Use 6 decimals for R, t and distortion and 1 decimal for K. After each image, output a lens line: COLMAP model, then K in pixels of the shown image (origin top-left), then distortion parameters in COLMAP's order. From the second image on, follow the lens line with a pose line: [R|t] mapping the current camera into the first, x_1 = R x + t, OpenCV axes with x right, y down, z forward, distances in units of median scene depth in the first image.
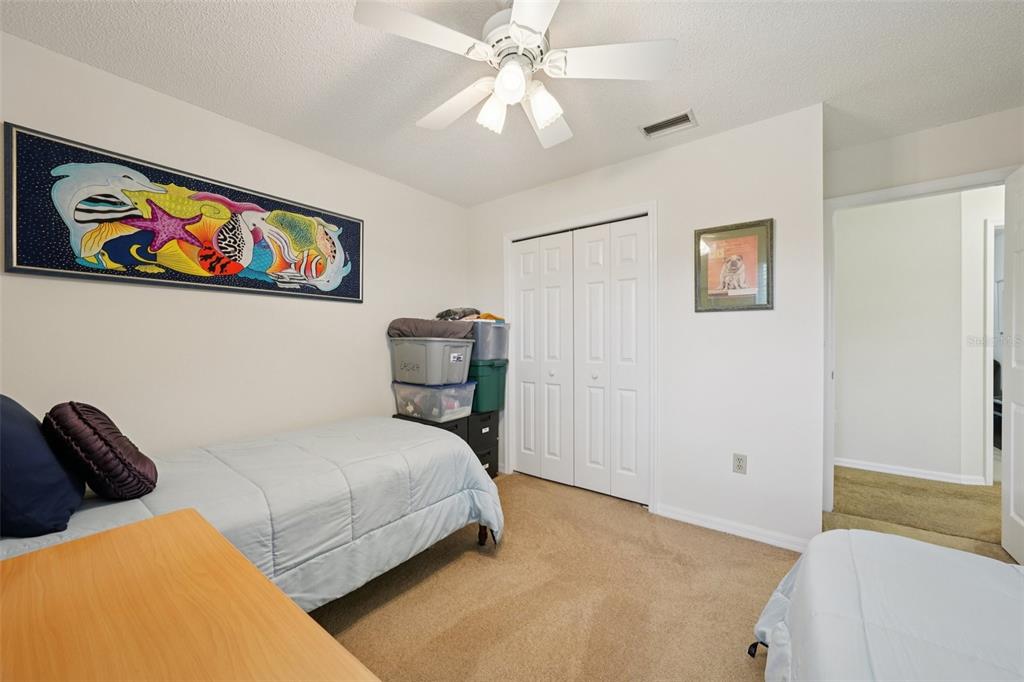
lens RADIAL K [[368.6, 0, 512.0], [0, 368.6, 341.0], [0, 0, 1]] dist [-0.001770, -0.000089]
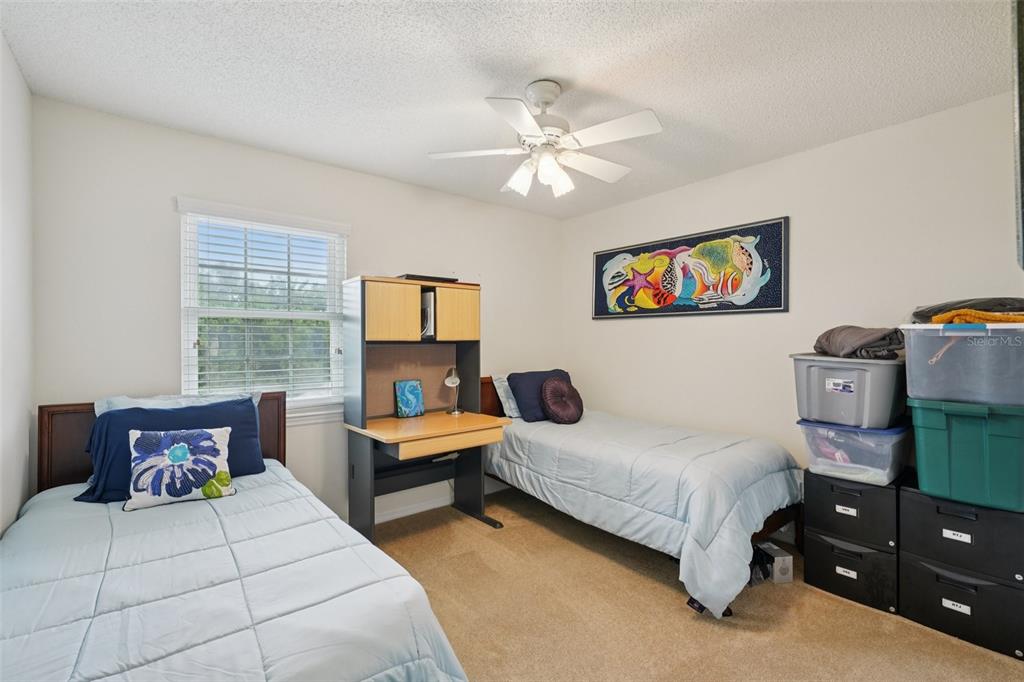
lens RADIAL K [[460.7, 0, 512.0], [0, 460.7, 341.0], [0, 0, 1]] dist [0.000844, 0.000053]
pose [[-0.208576, 0.002615, -0.978003, 1.000296], [-0.004757, 0.999982, 0.003688, -0.044851], [0.977994, 0.005422, -0.208560, 0.753228]]
